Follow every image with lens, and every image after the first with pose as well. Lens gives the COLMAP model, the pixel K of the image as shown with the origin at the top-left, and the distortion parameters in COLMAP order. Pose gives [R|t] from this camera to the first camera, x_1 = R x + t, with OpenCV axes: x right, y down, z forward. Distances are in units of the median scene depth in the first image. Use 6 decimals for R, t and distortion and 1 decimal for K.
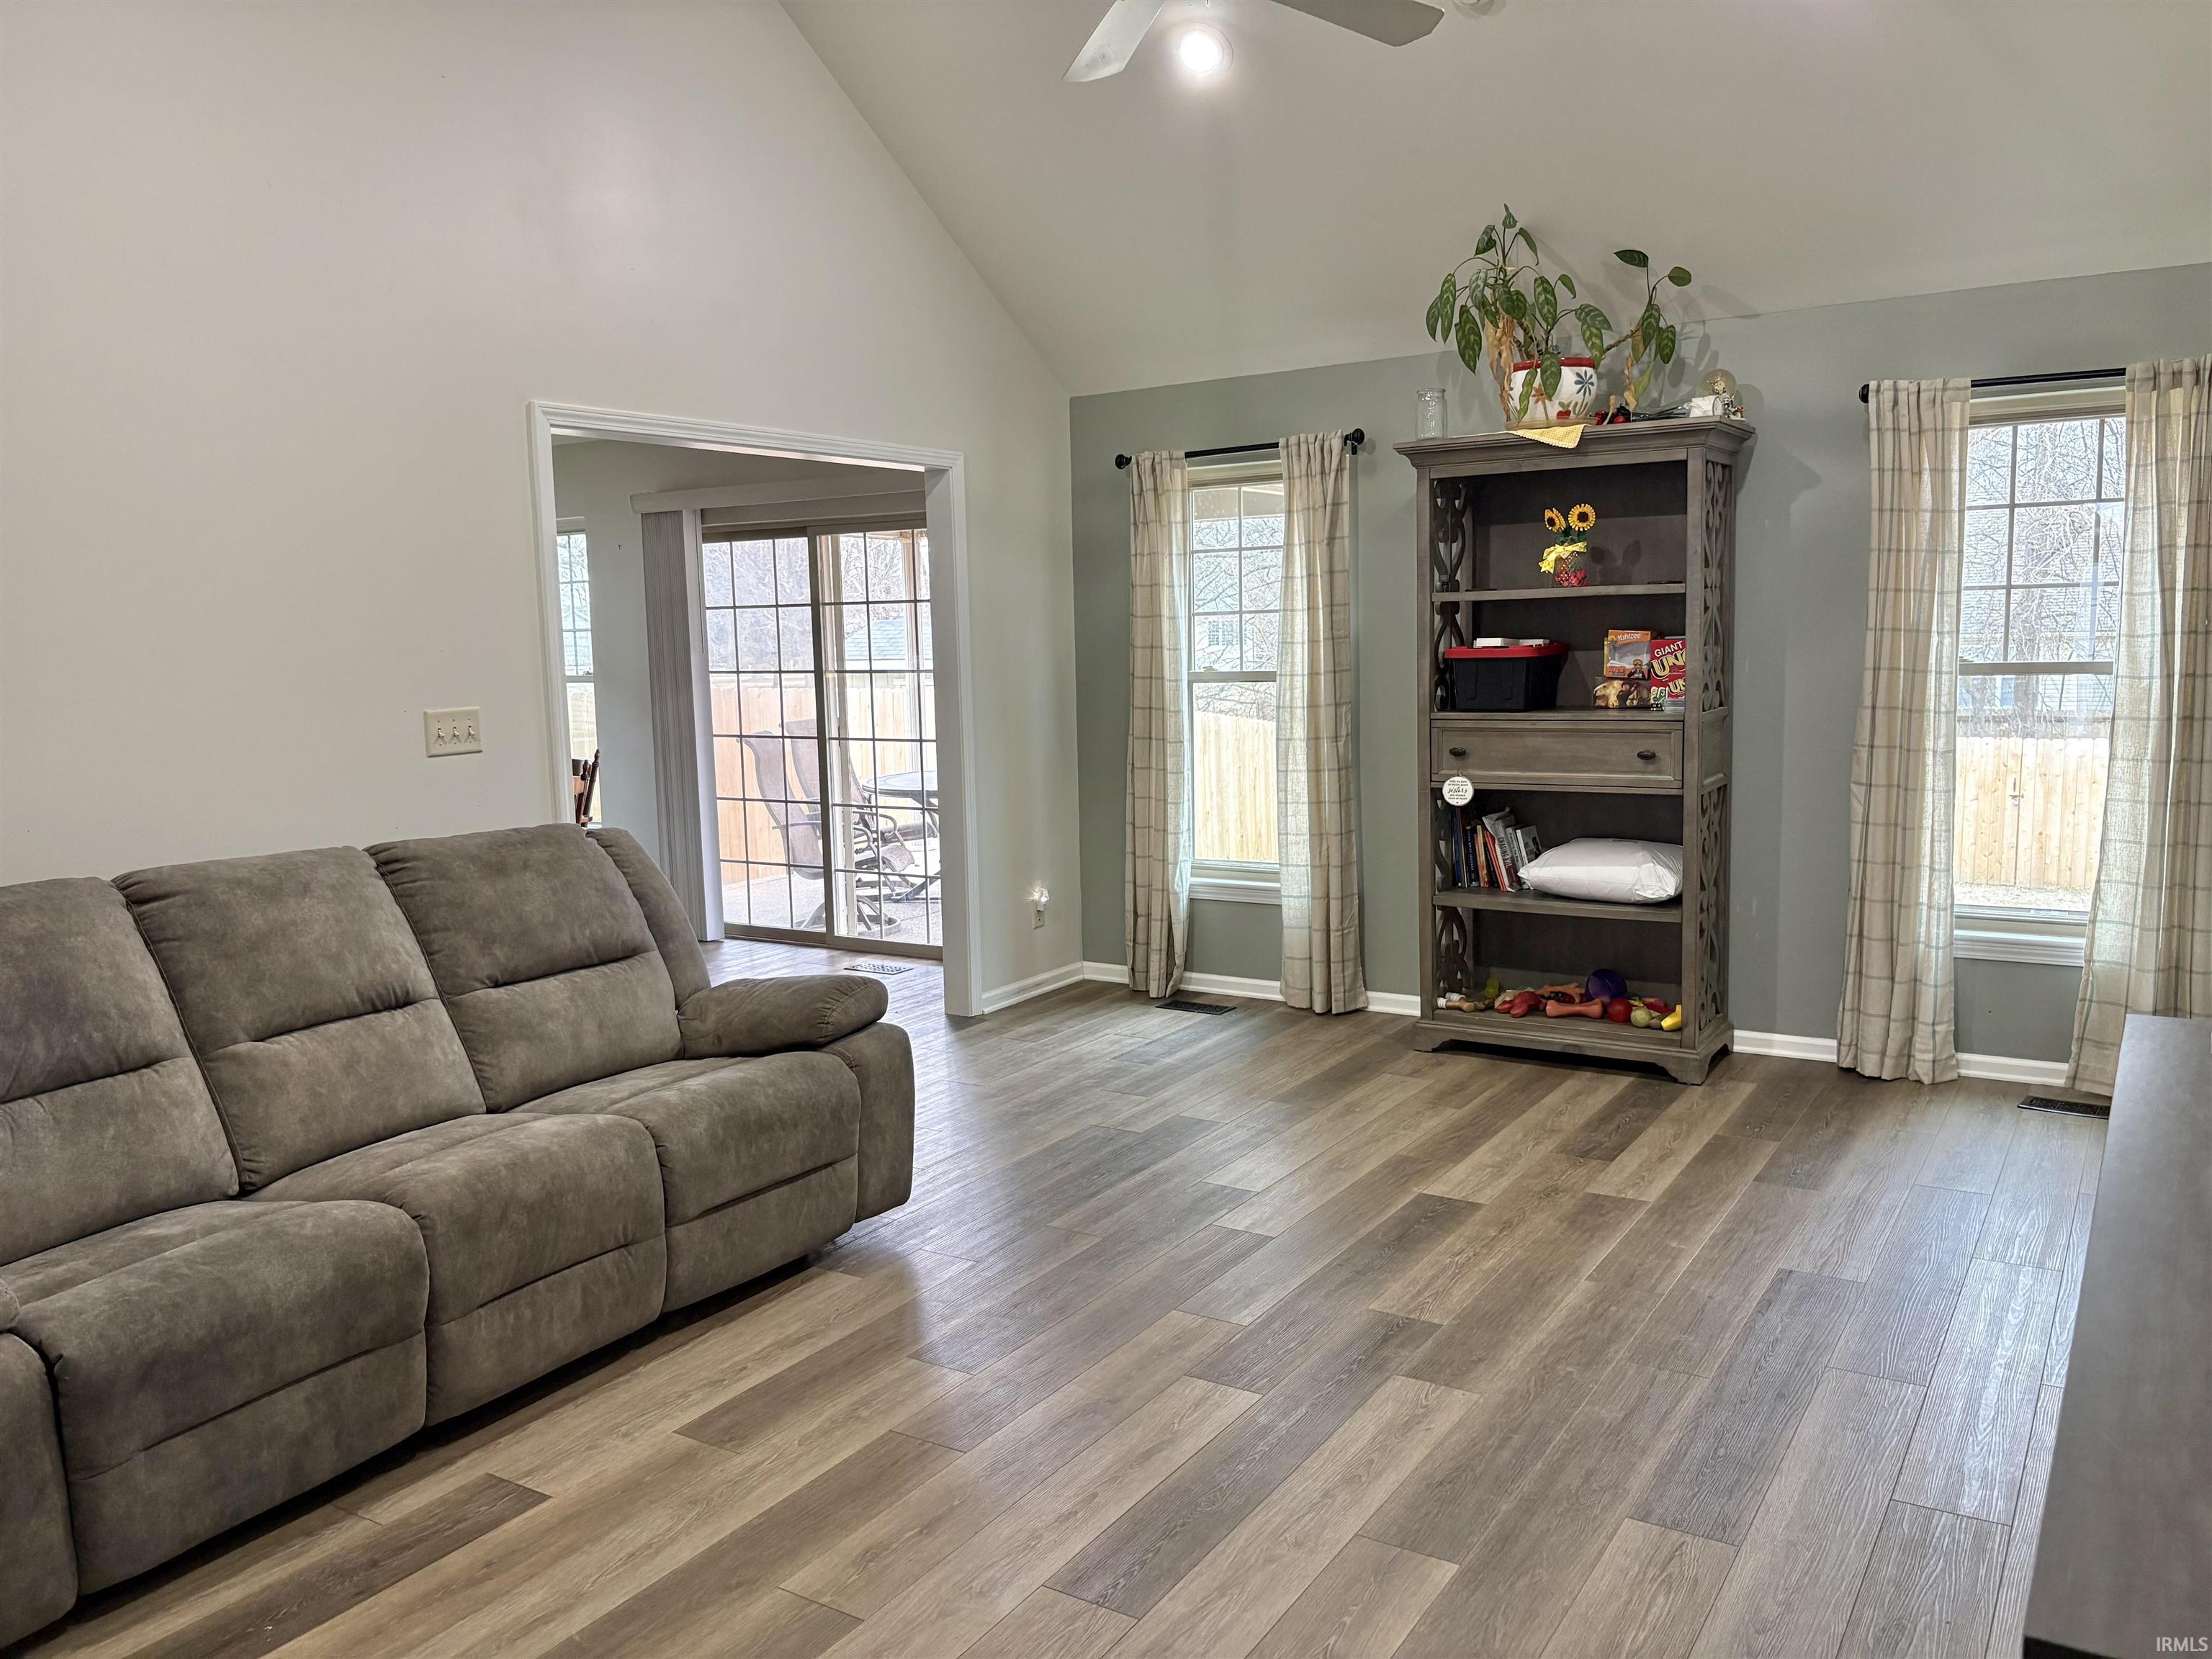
lens RADIAL K [[1673.3, 0, 1096.6], [0, 1673.3, 828.9], [0, 0, 1]] dist [0.043788, -0.057229]
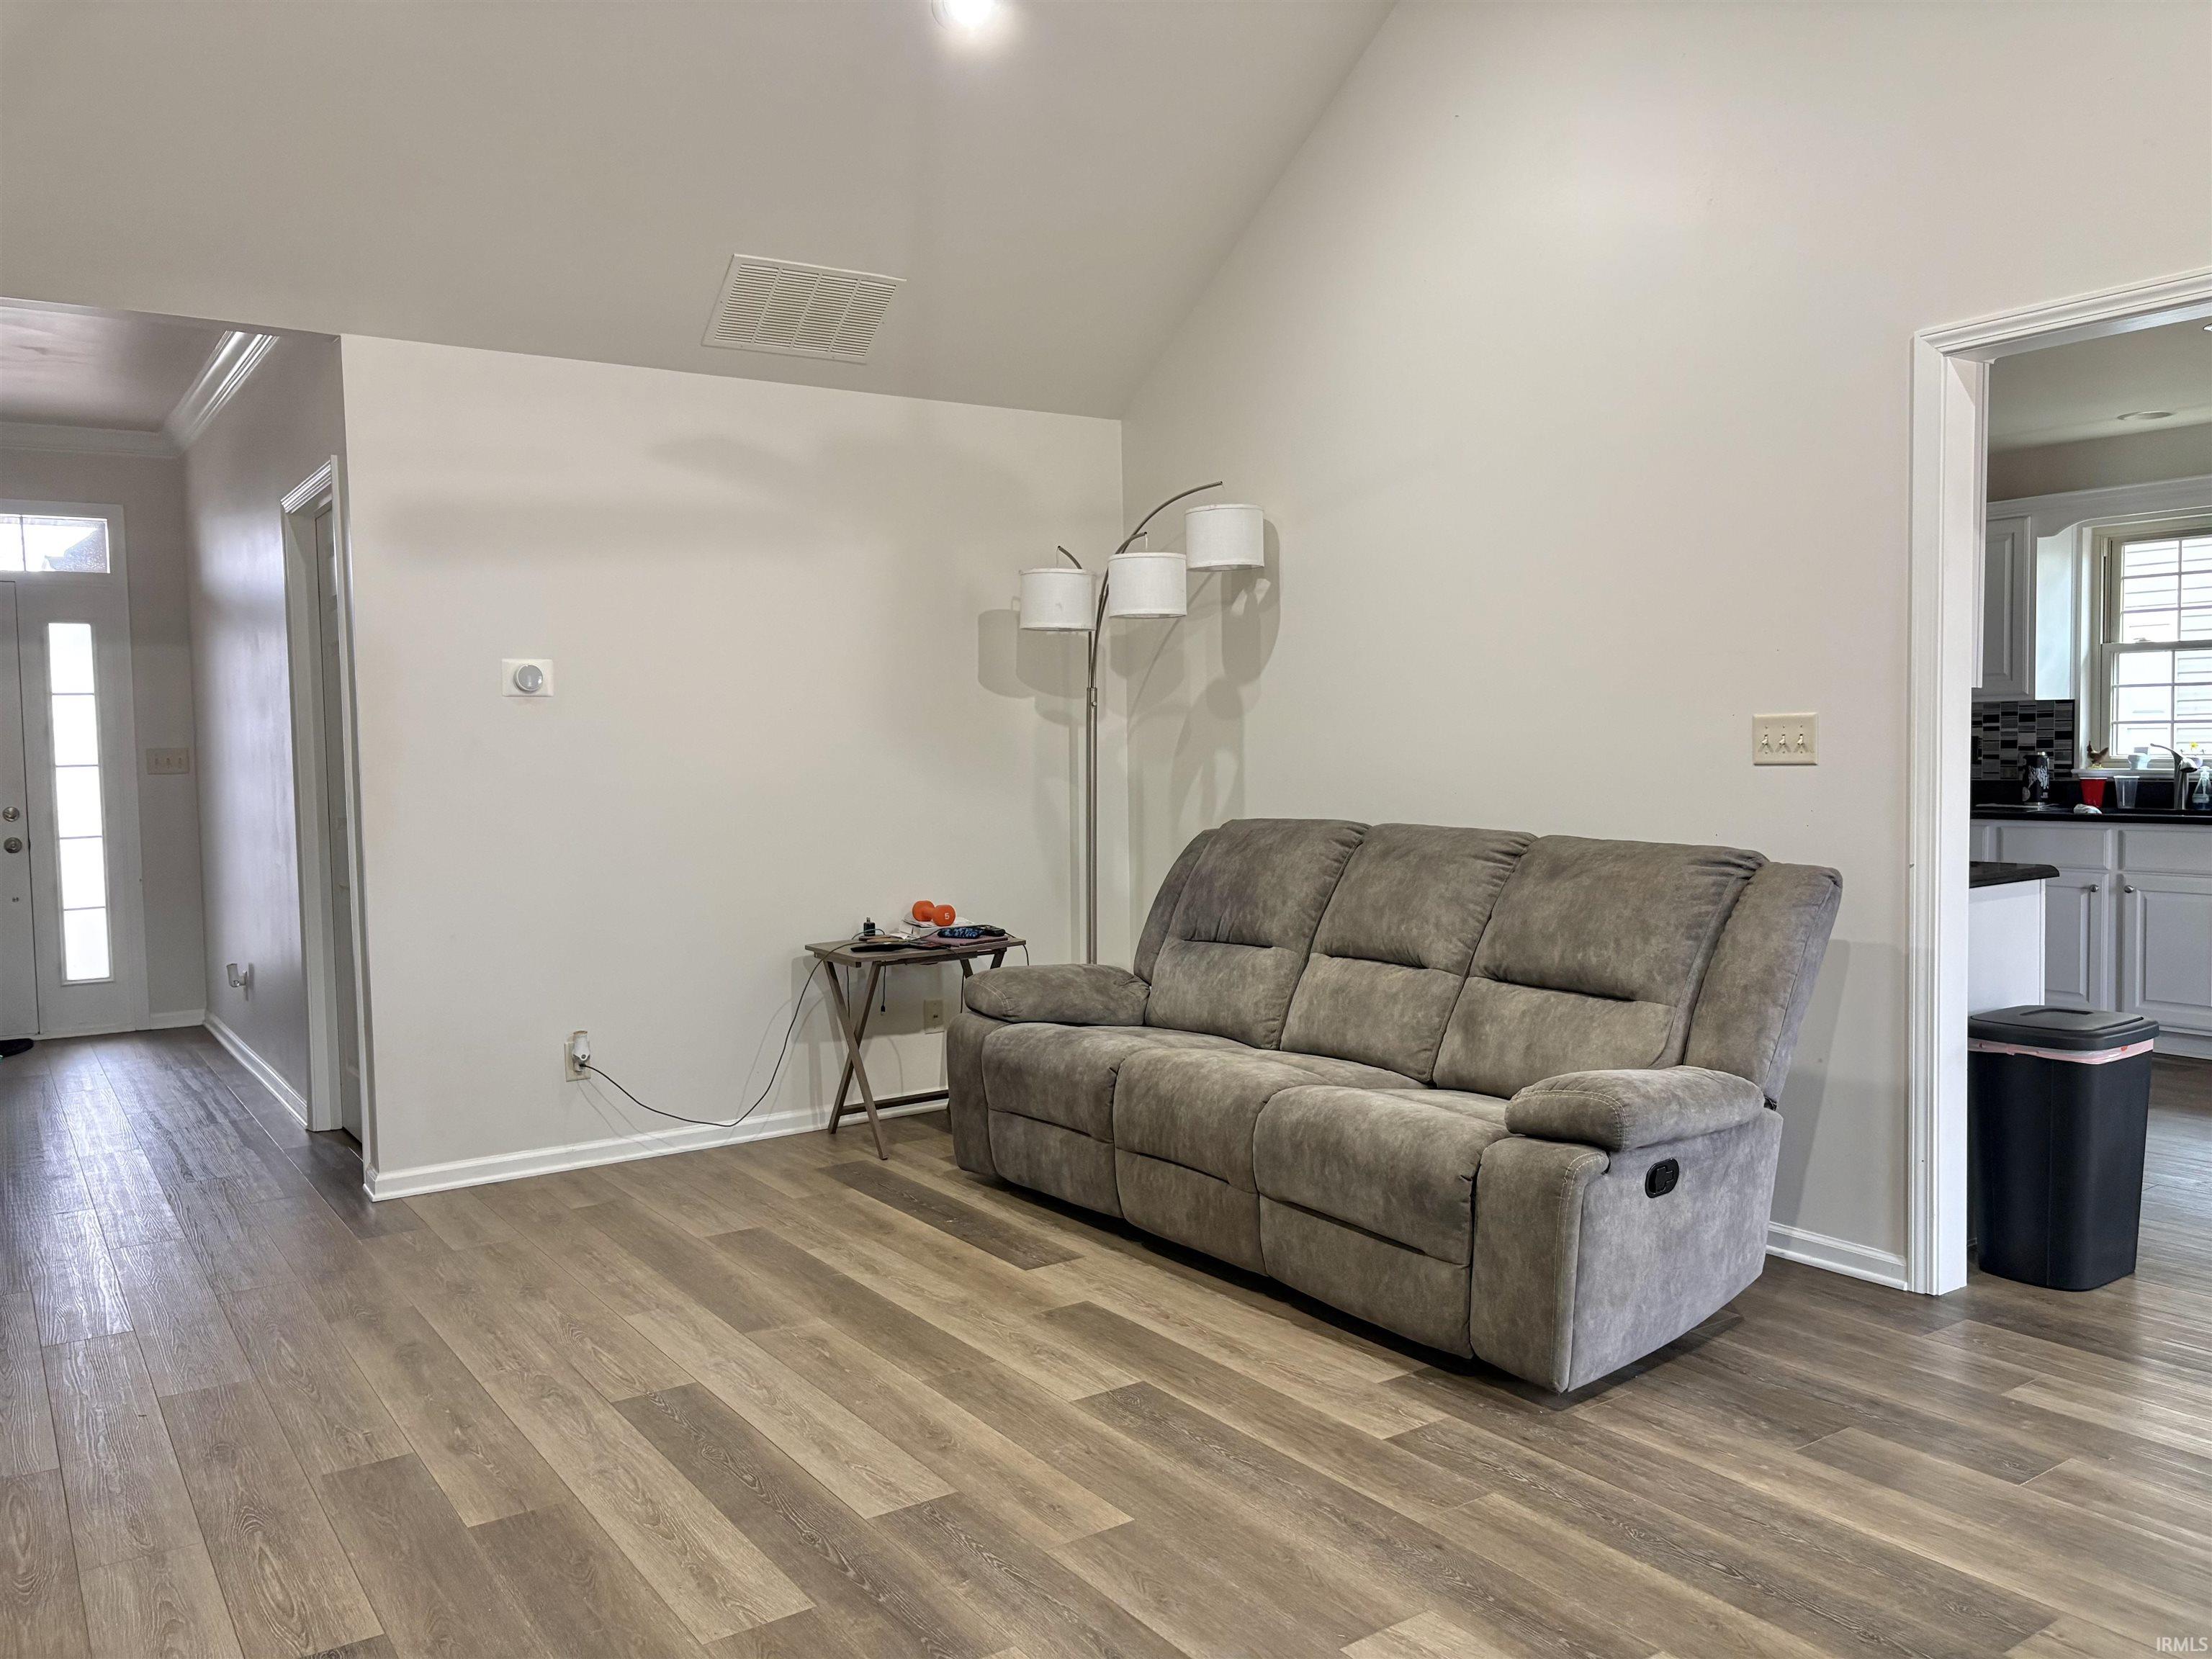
lens RADIAL K [[1673.3, 0, 1114.4], [0, 1673.3, 853.8], [0, 0, 1]] dist [0.043788, -0.057229]
pose [[-0.374887, 0.096305, -0.922055, 0.530314], [-0.084149, 0.986949, 0.137297, -0.082310], [0.923244, 0.129061, -0.361890, 0.906761]]
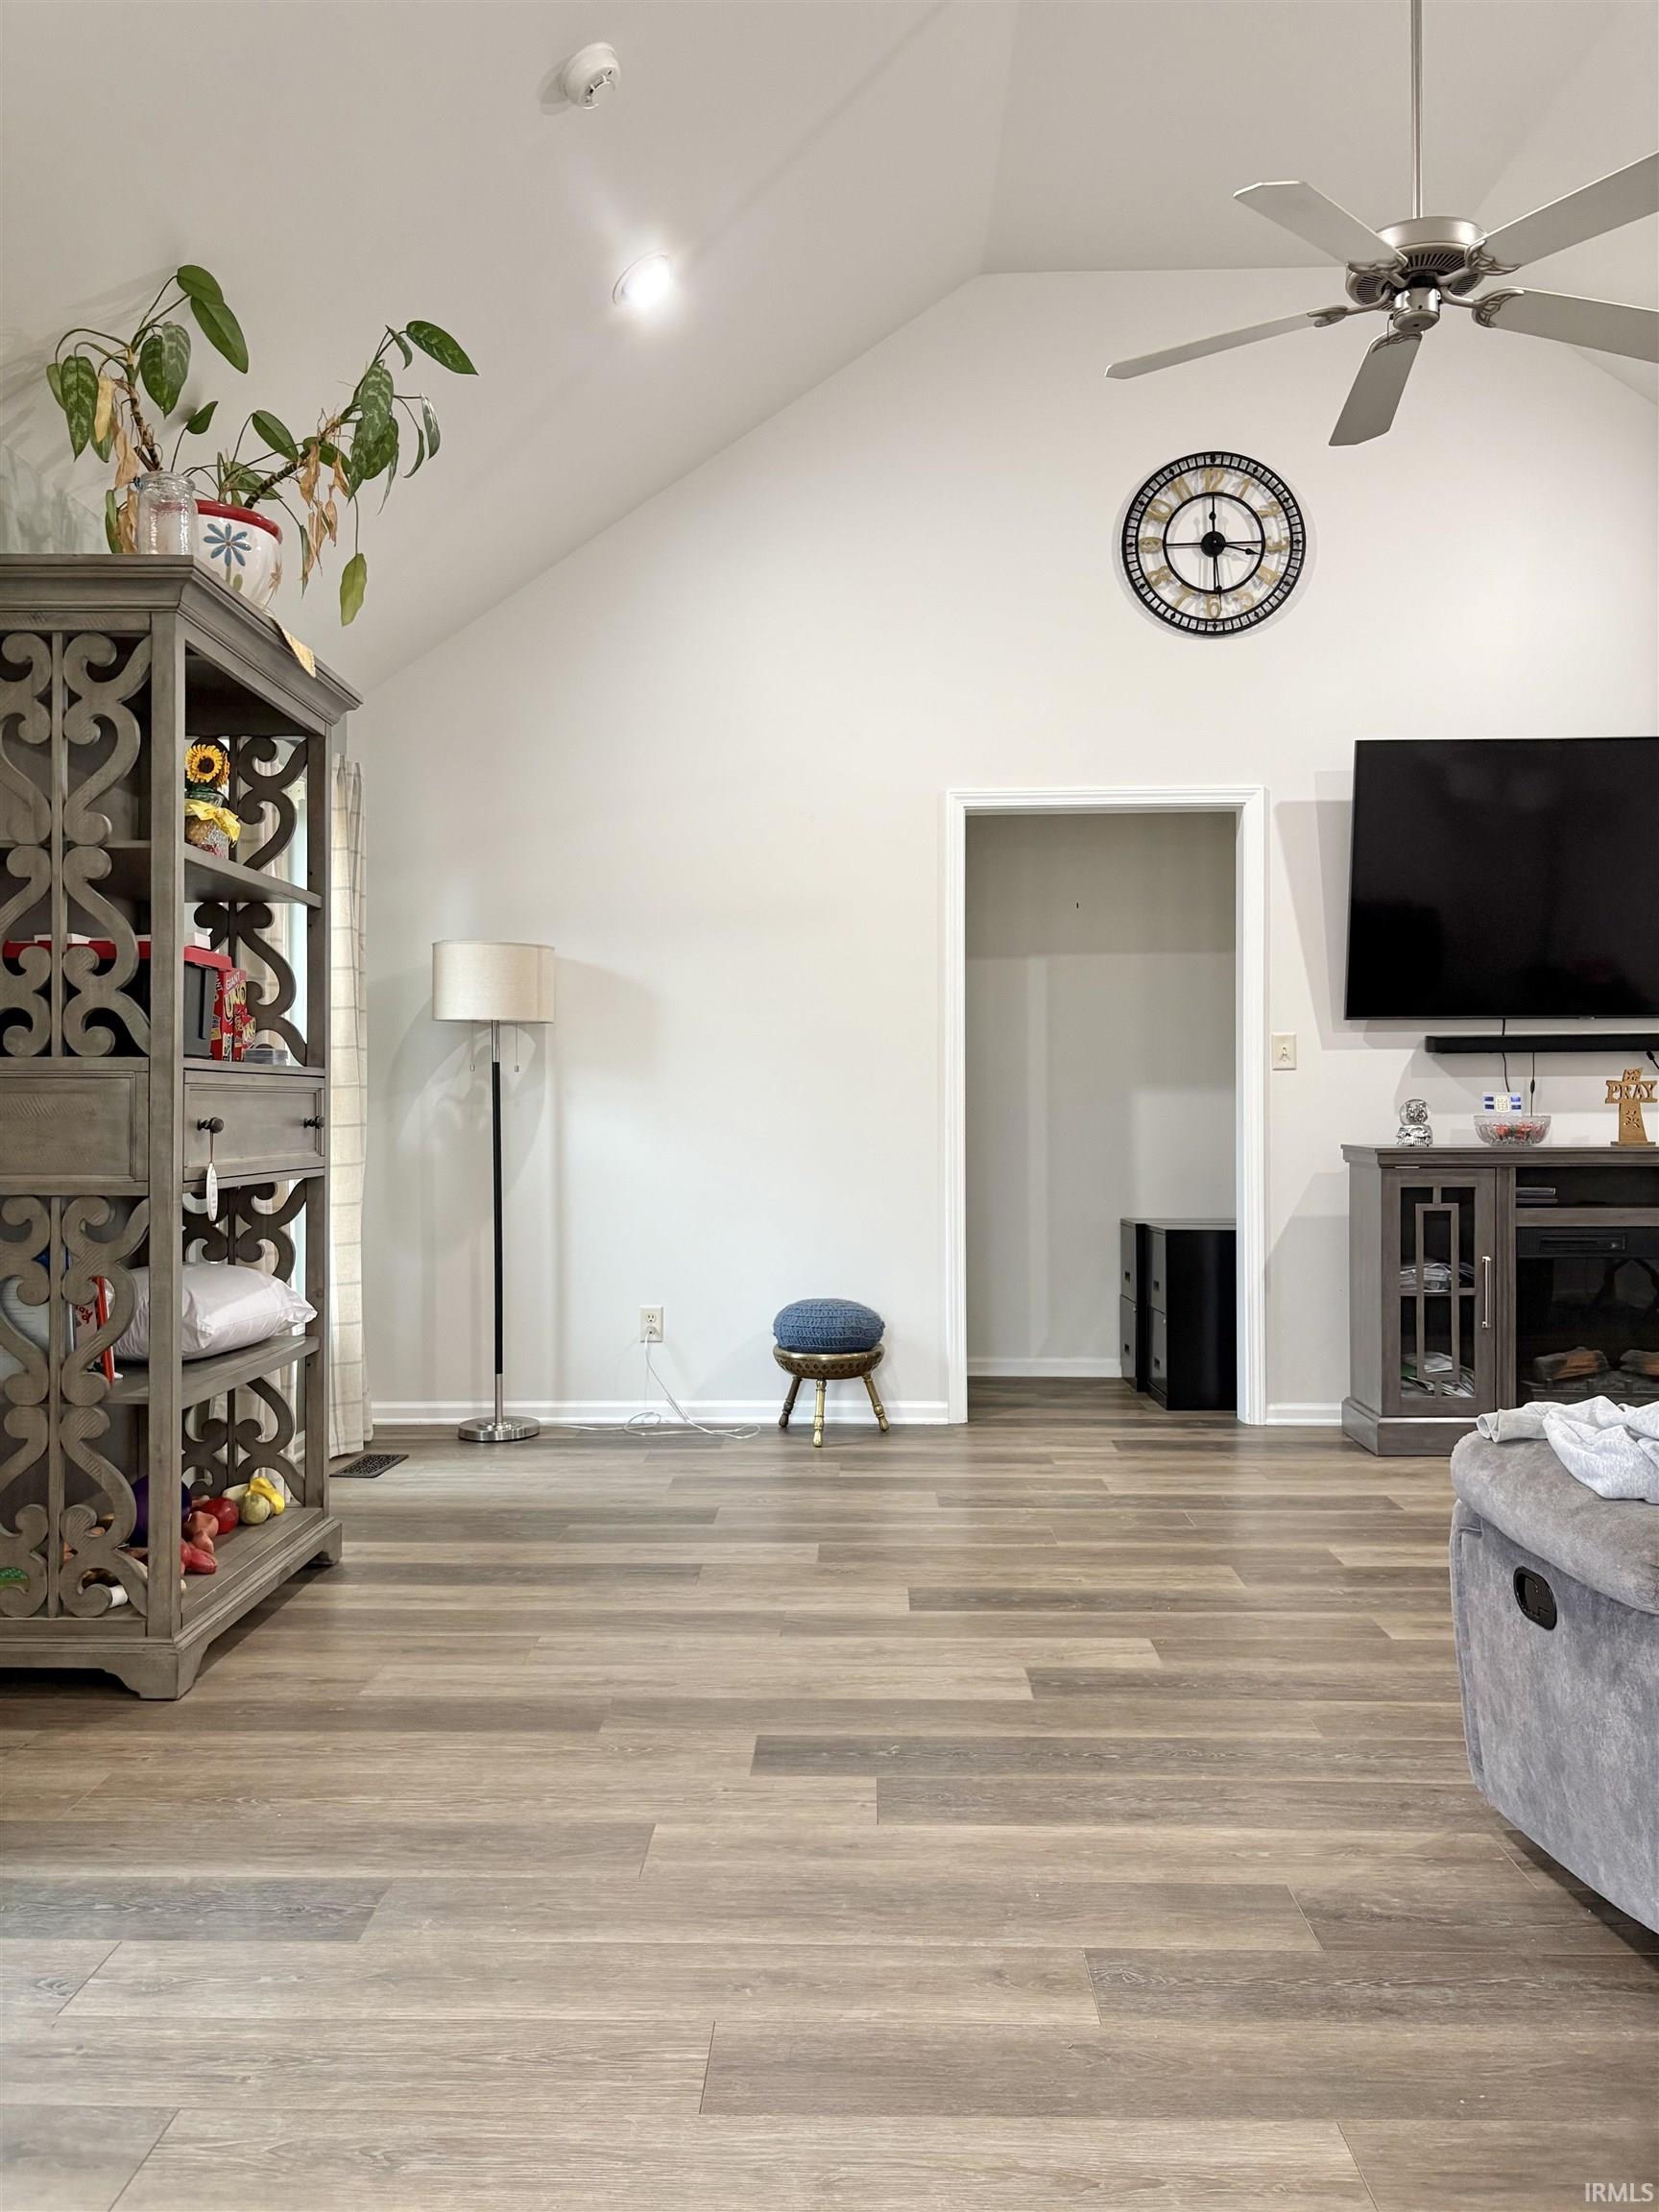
lens RADIAL K [[1673.3, 0, 828.5], [0, 1673.3, 1103.1], [0, 0, 1]] dist [0.043788, -0.057229]
pose [[-0.529466, 0.028398, 0.847856, -0.429784], [0.114682, 0.992661, 0.038368, -0.057382], [-0.840544, 0.117548, -0.528837, 1.268473]]
